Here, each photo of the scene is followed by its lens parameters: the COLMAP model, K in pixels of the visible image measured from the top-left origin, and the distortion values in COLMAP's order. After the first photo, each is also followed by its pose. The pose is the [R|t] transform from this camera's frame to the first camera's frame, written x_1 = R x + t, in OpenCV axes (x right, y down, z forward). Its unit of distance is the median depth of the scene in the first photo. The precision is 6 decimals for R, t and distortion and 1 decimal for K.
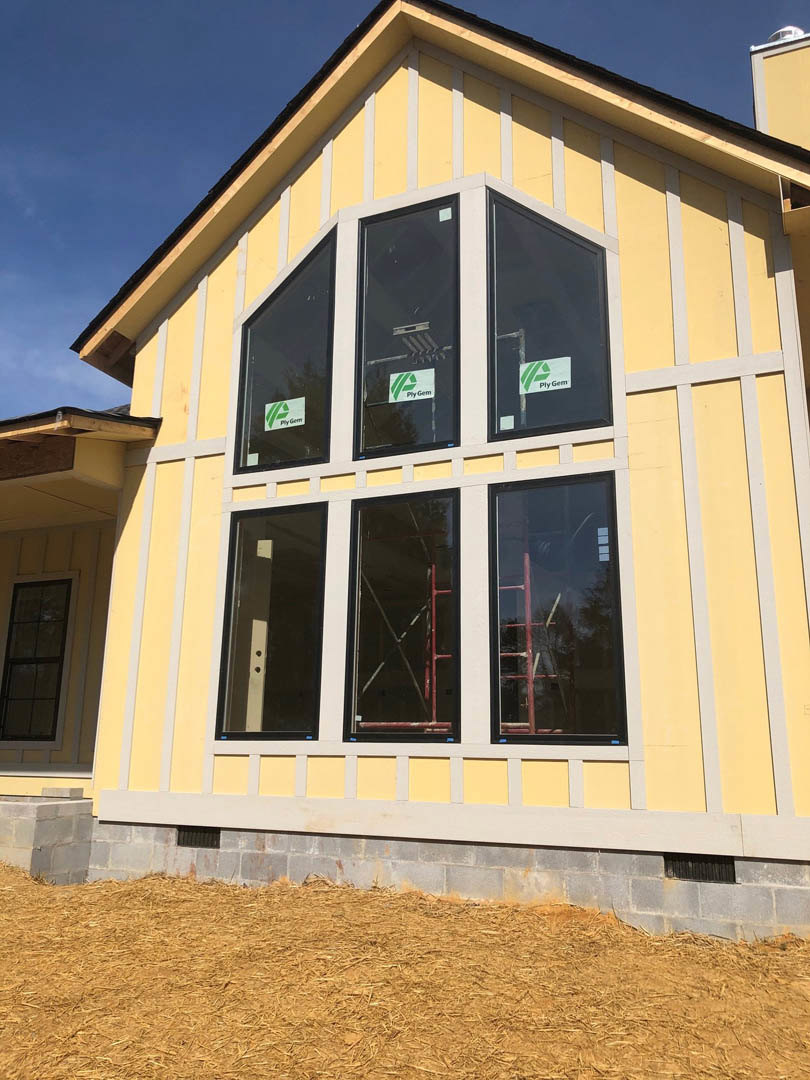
lens RADIAL K [[834.9, 0, 405.0], [0, 834.9, 540.0], [0, 0, 1]] dist [0.031114, -0.003197]
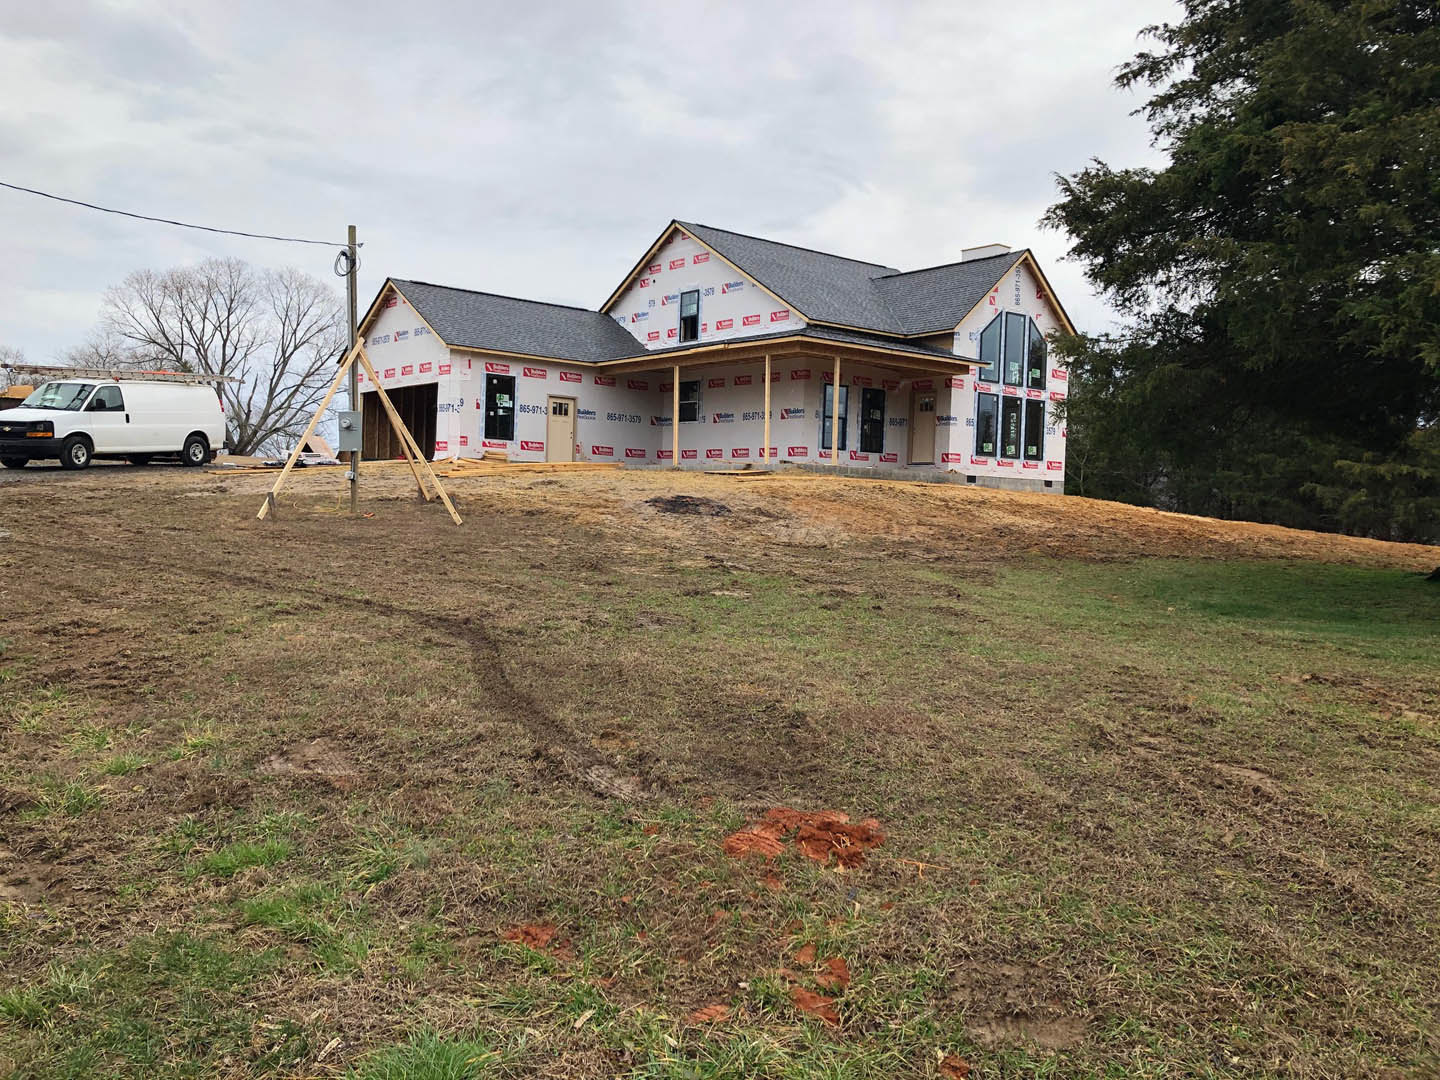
lens RADIAL K [[1113.2, 0, 720.0], [0, 1113.2, 540.0], [0, 0, 1]] dist [0.031114, -0.003197]
pose [[0.487180, -0.009988, 0.873244, -5.194292], [-0.232490, 0.962366, 0.140713, 0.172966], [-0.841786, -0.271573, 0.466523, -0.465746]]
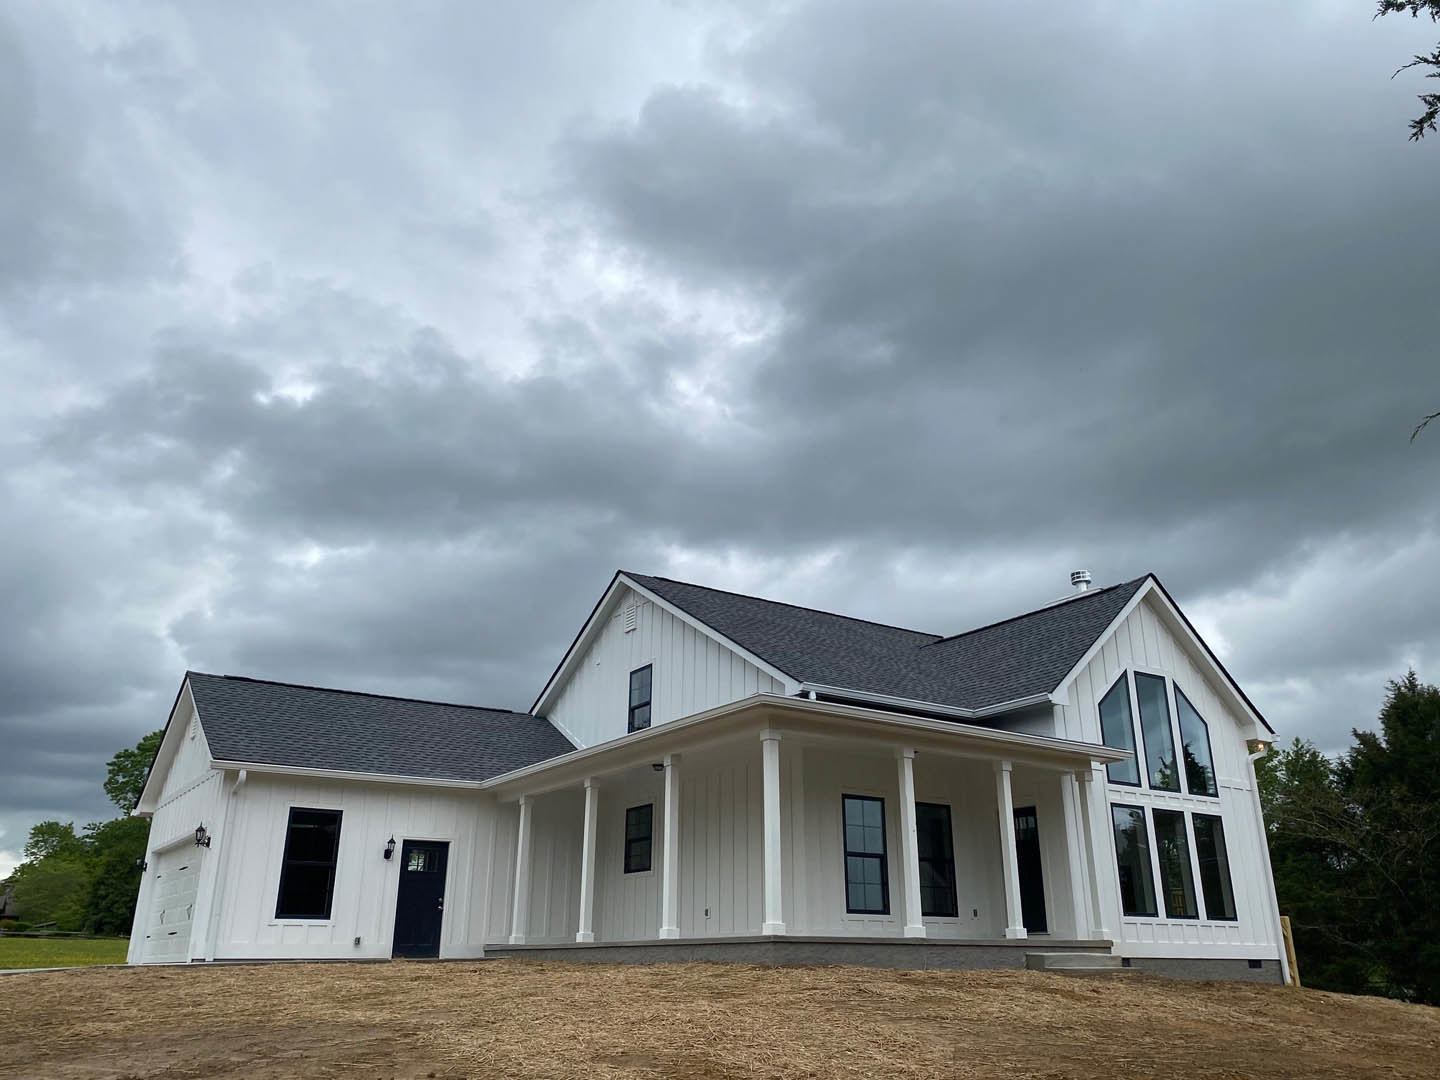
lens RADIAL K [[1113.2, 0, 720.0], [0, 1113.2, 540.0], [0, 0, 1]] dist [0.031114, -0.003197]
pose [[0.555906, 0.282091, 0.781916, -3.327793], [-0.191863, 0.958801, -0.209500, 0.117555], [-0.808800, -0.033559, 0.587126, 0.195737]]
